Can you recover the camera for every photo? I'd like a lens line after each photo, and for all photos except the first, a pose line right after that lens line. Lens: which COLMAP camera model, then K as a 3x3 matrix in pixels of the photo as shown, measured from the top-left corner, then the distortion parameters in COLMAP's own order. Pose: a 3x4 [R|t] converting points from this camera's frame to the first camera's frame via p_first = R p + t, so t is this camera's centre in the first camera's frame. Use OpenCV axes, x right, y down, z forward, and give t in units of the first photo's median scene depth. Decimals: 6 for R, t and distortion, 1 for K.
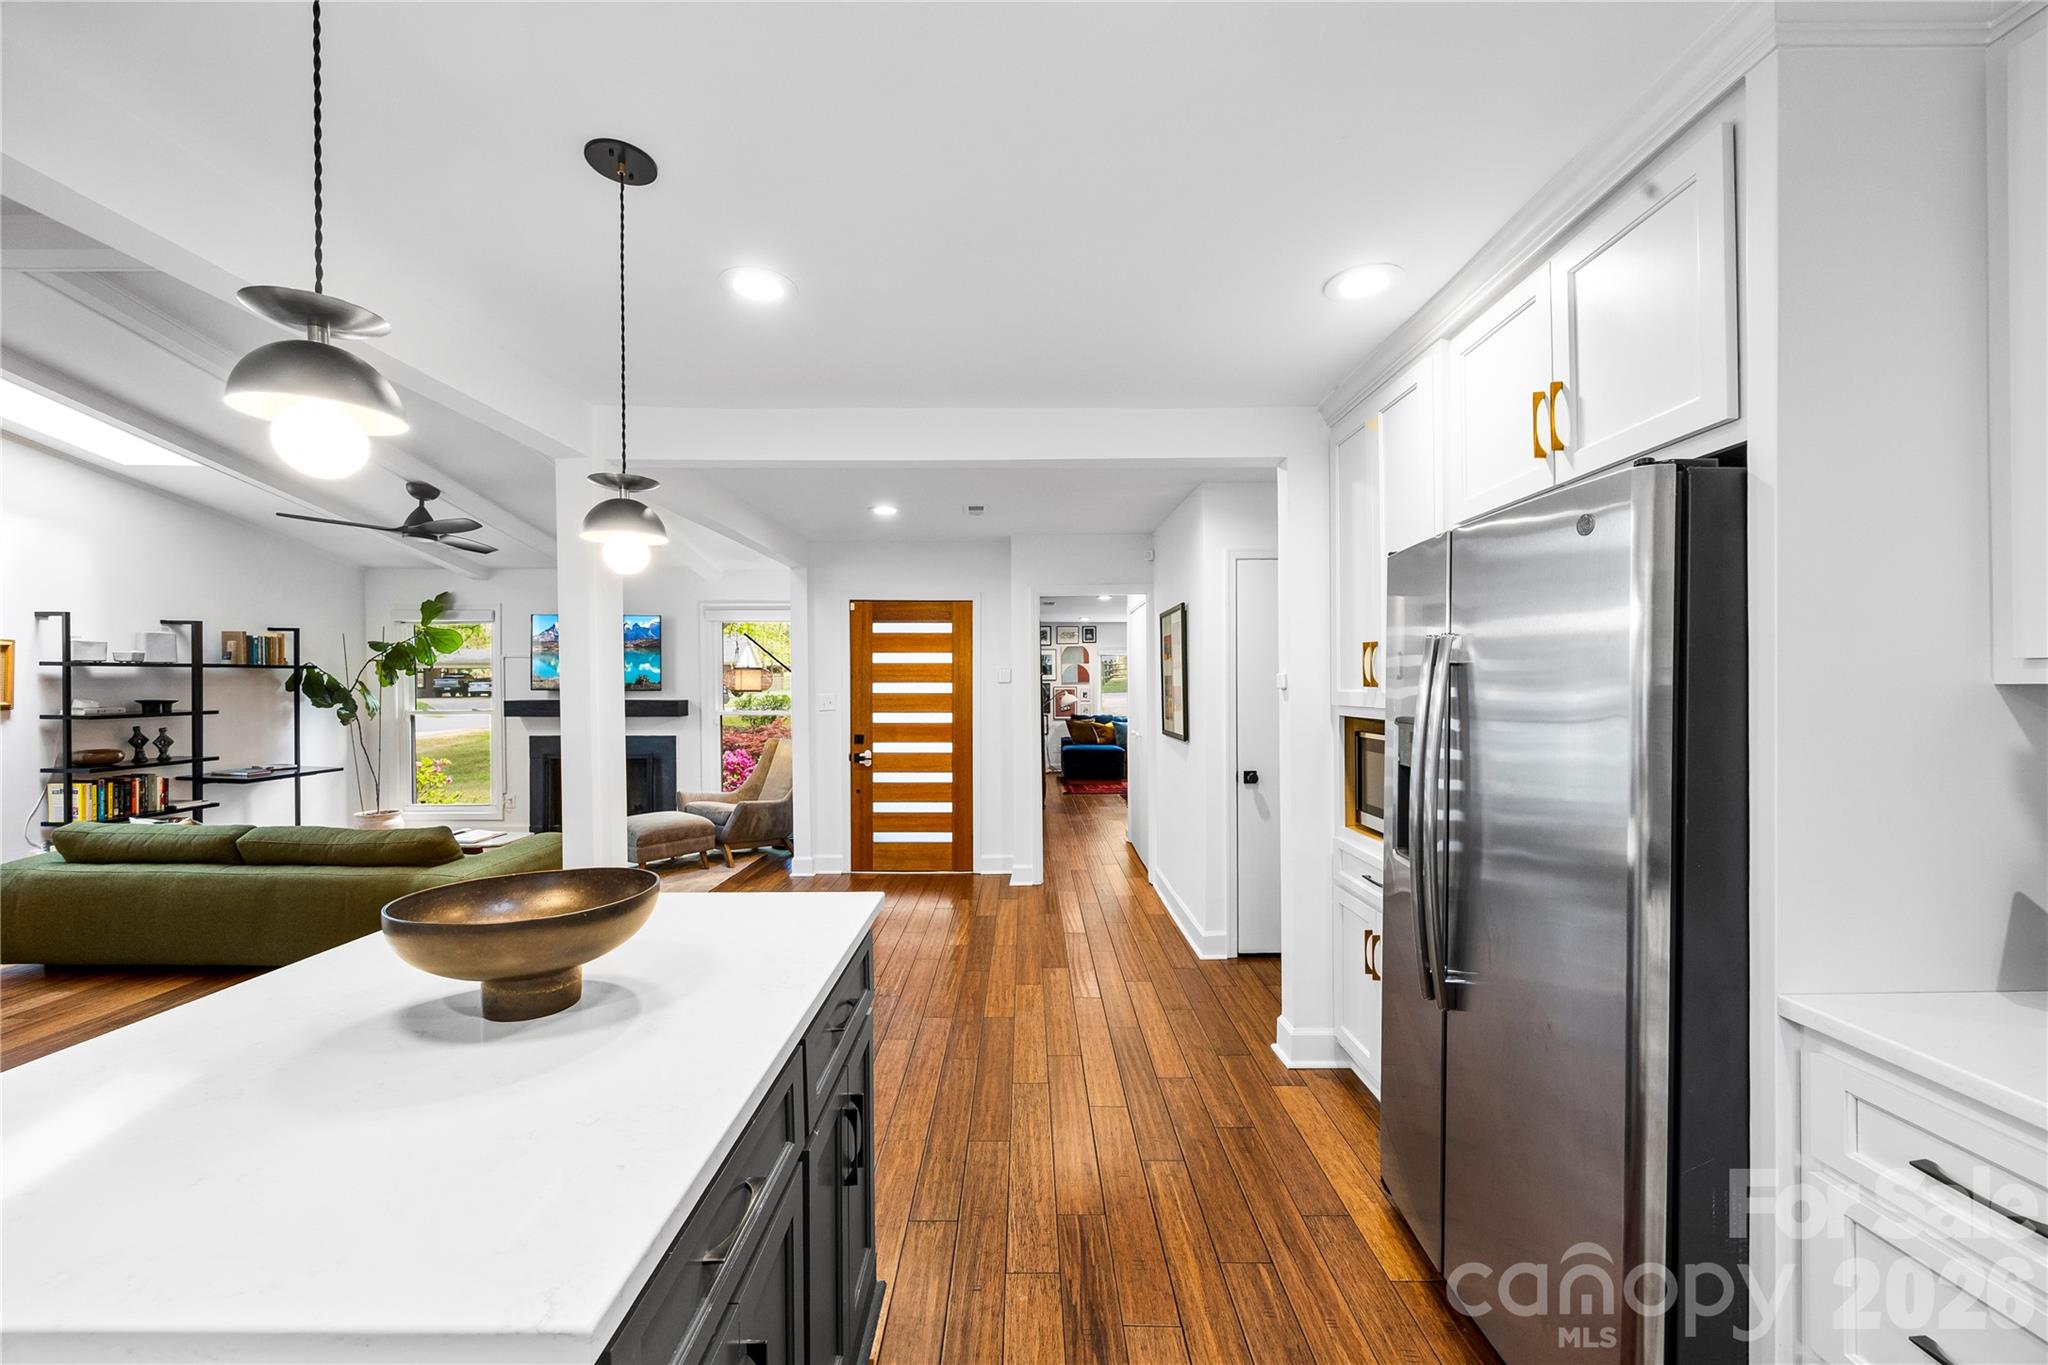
lens RADIAL K [[792.0, 0, 1023.9], [0, 792.0, 695.0], [0, 0, 1]] dist [-0.005475, 0.000195]
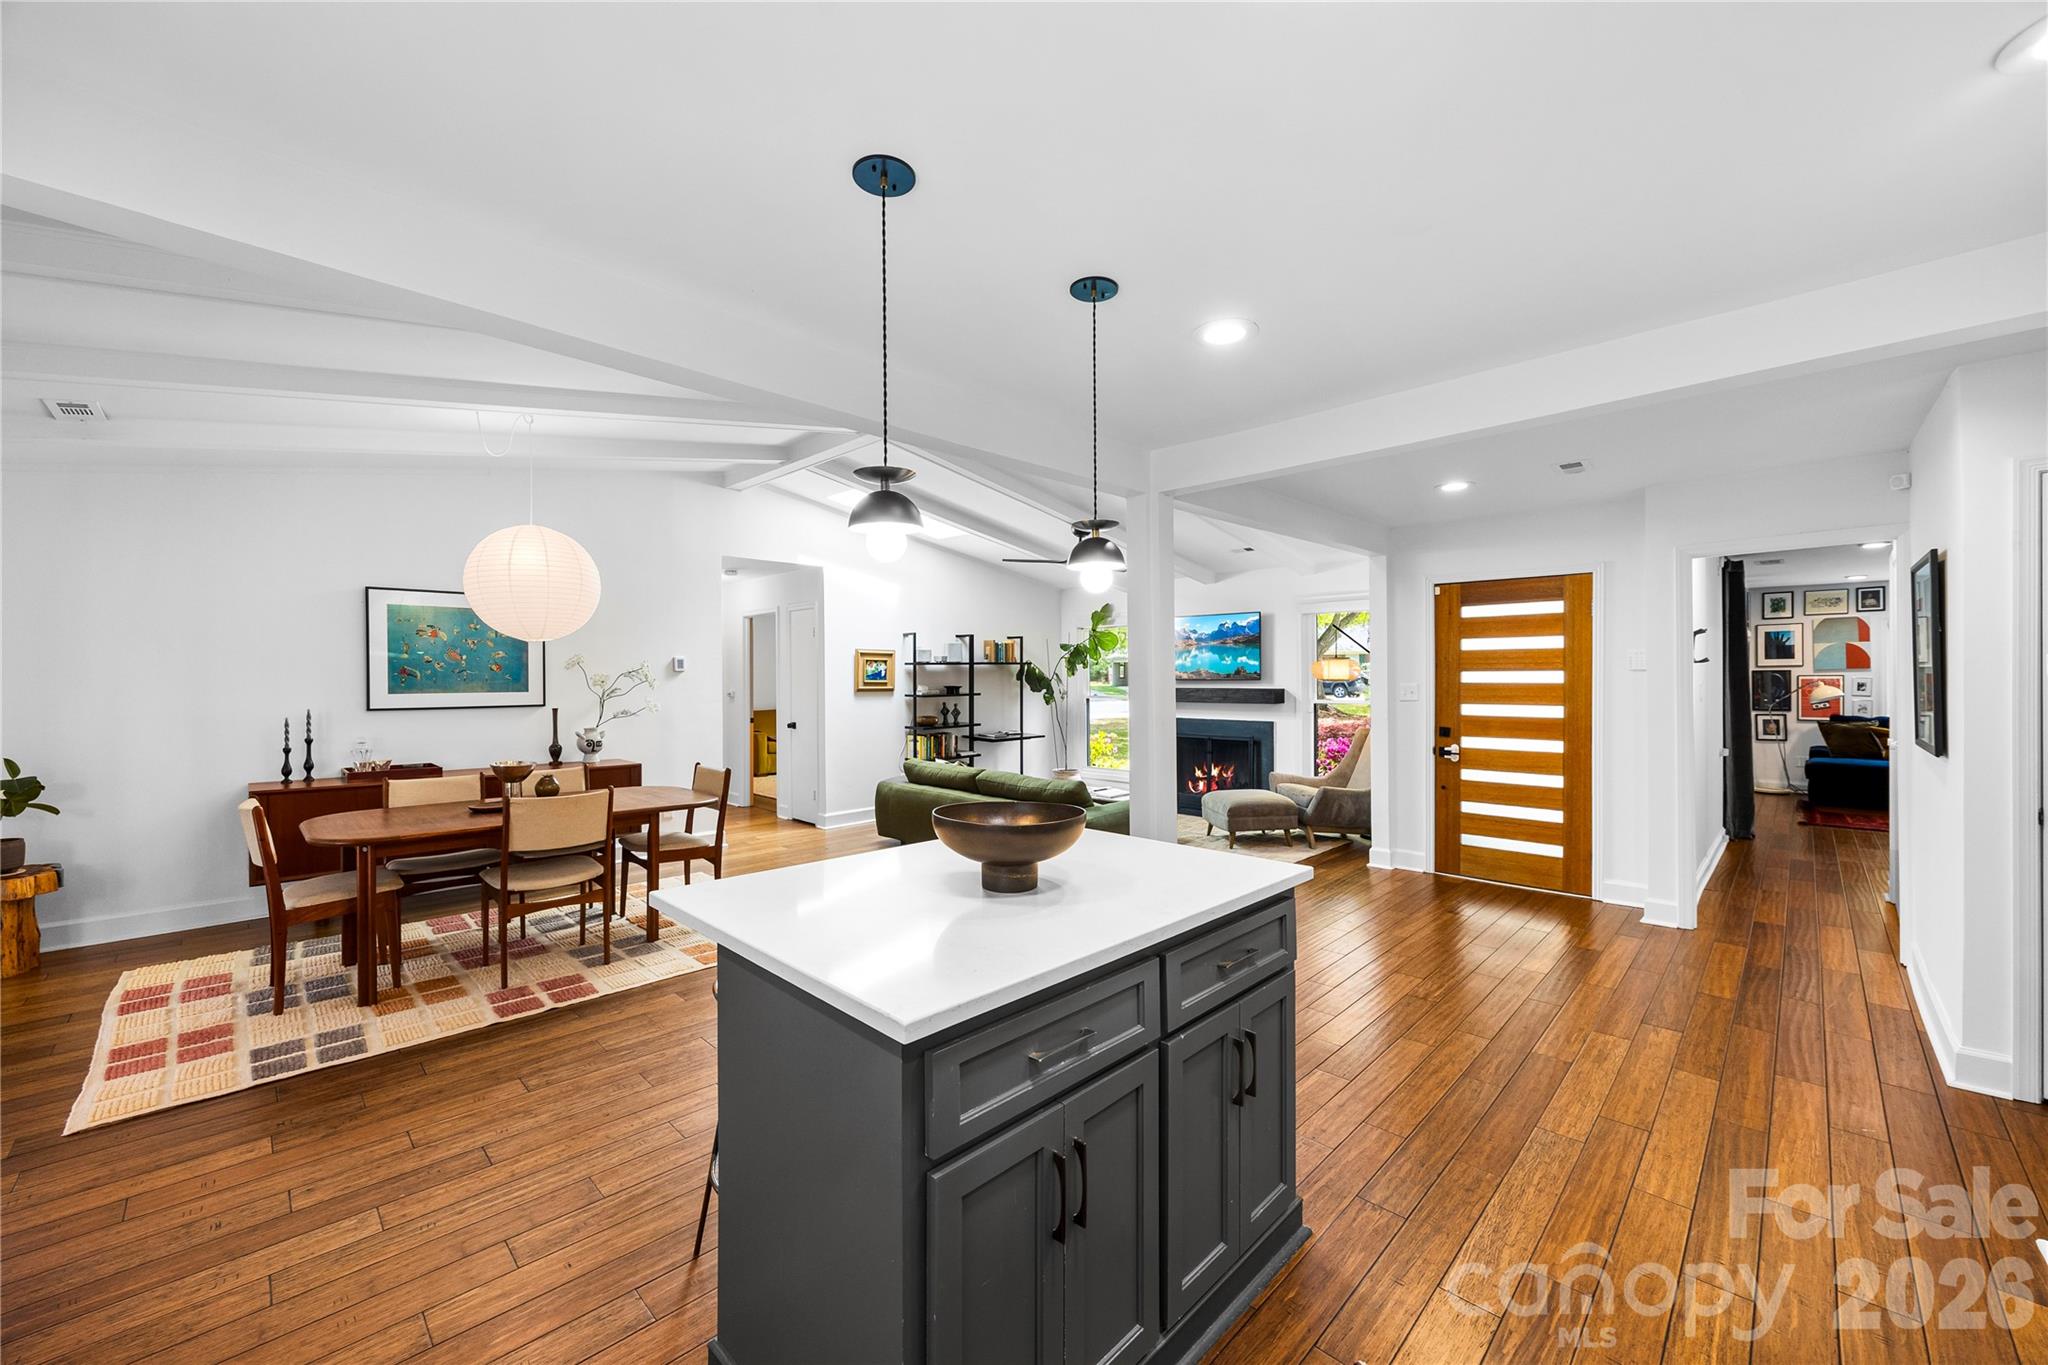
lens RADIAL K [[792.0, 0, 1023.3], [0, 792.0, 683.4], [0, 0, 1]] dist [-0.005475, 0.000195]
pose [[0.703382, 0.003227, -0.710804, 0.105683], [-0.004722, 0.999989, -0.000134, 0.000730], [0.710796, 0.003451, 0.703390, -0.011774]]
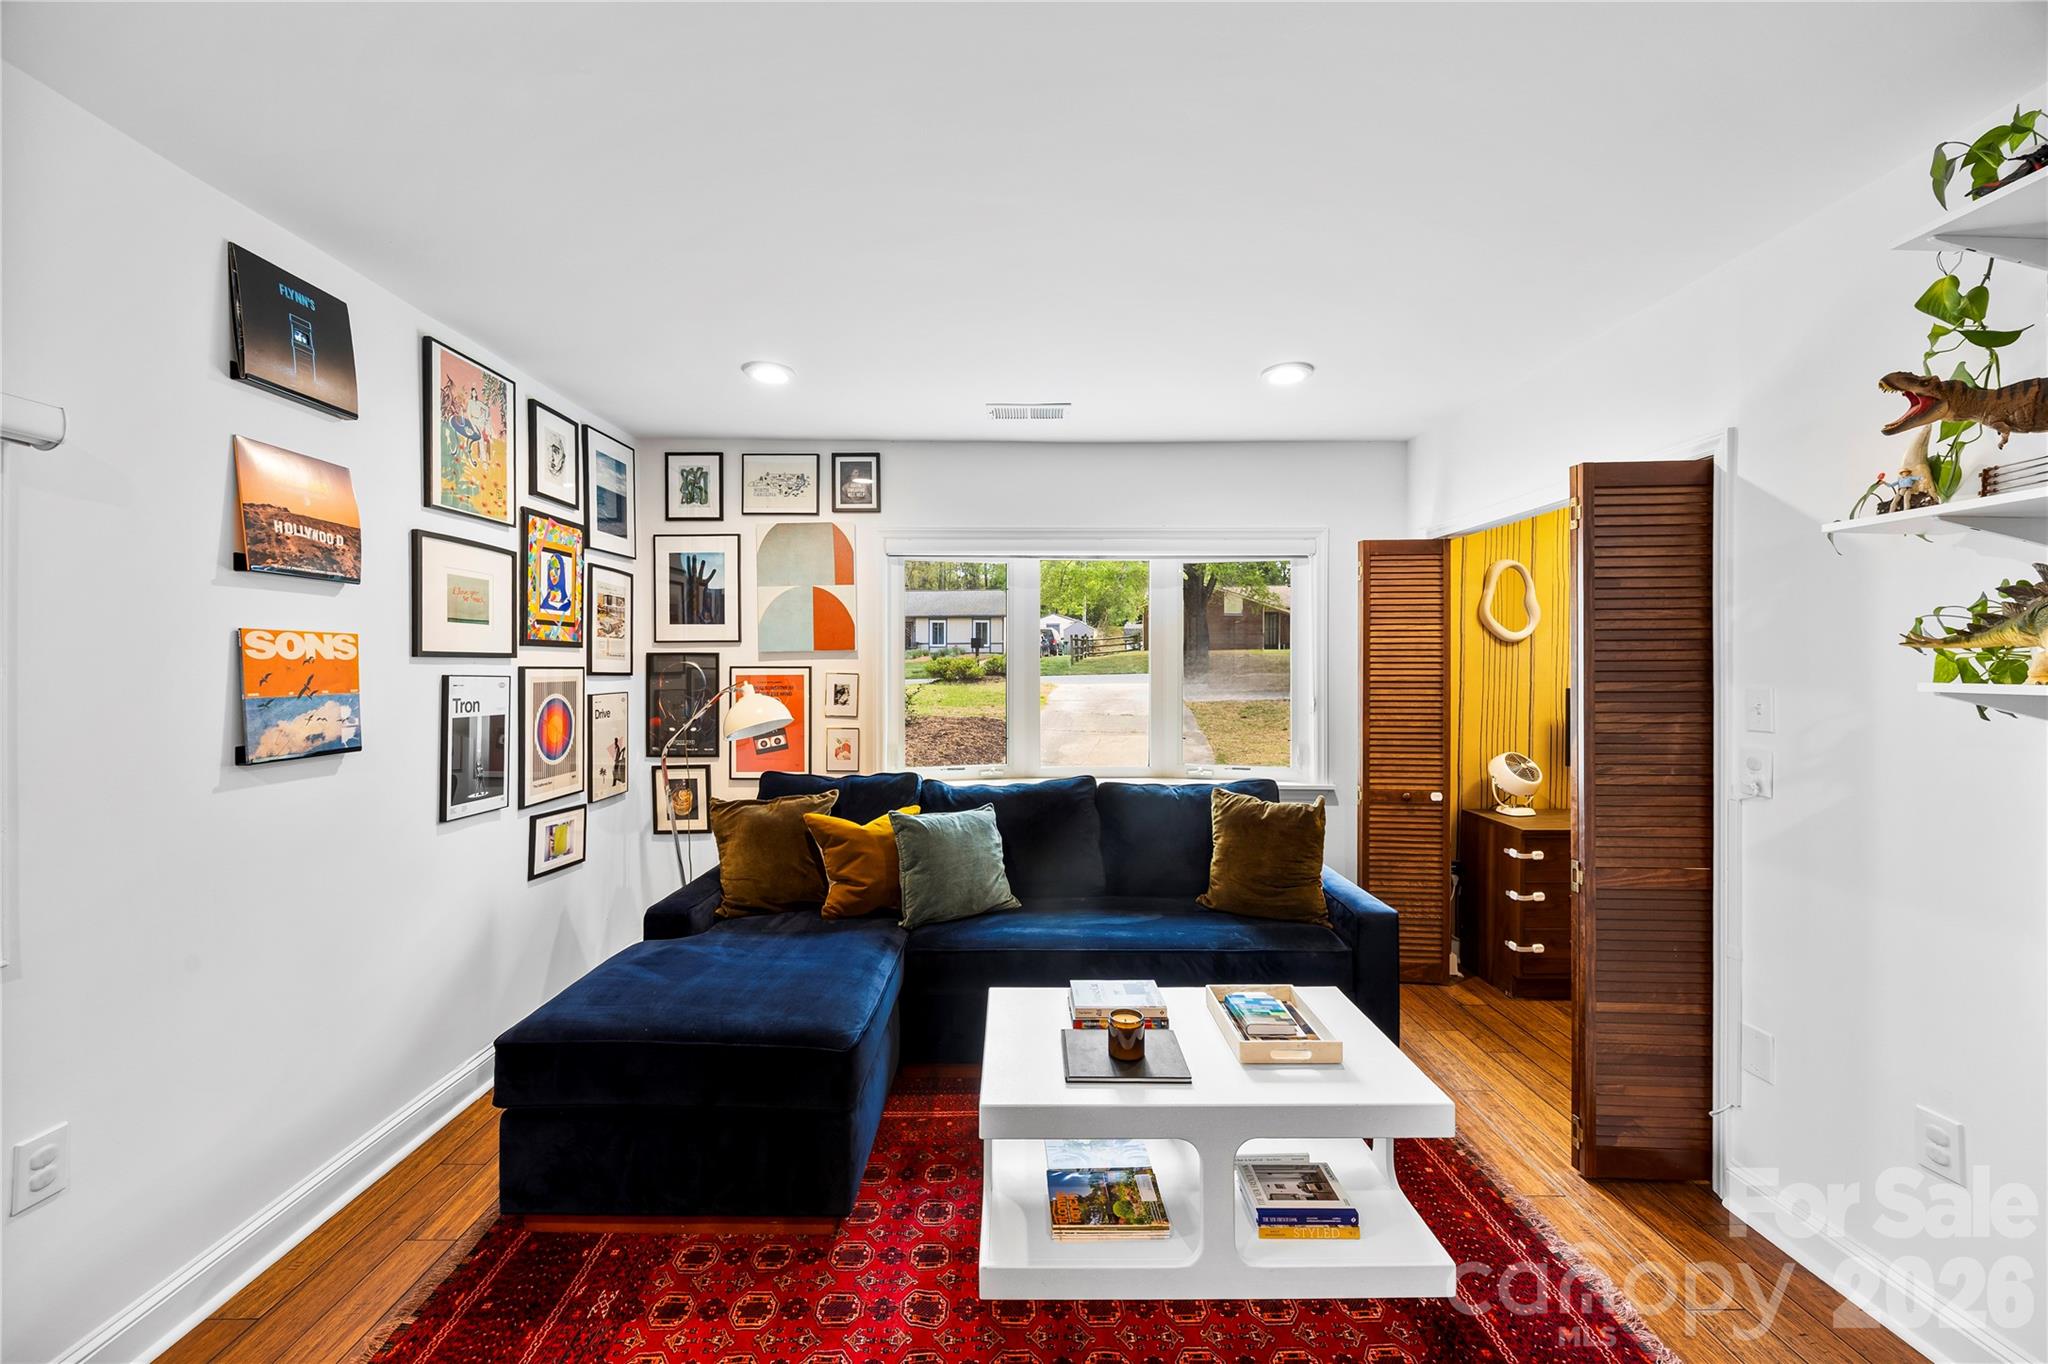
lens RADIAL K [[792.0, 0, 1012.7], [0, 792.0, 675.5], [0, 0, 1]] dist [-0.005475, 0.000195]
pose [[0.999982, 0.005231, -0.002919, 0.288914], [-0.005248, 0.999969, -0.005798, -0.012137], [0.002889, 0.005813, 0.999979, 1.477996]]
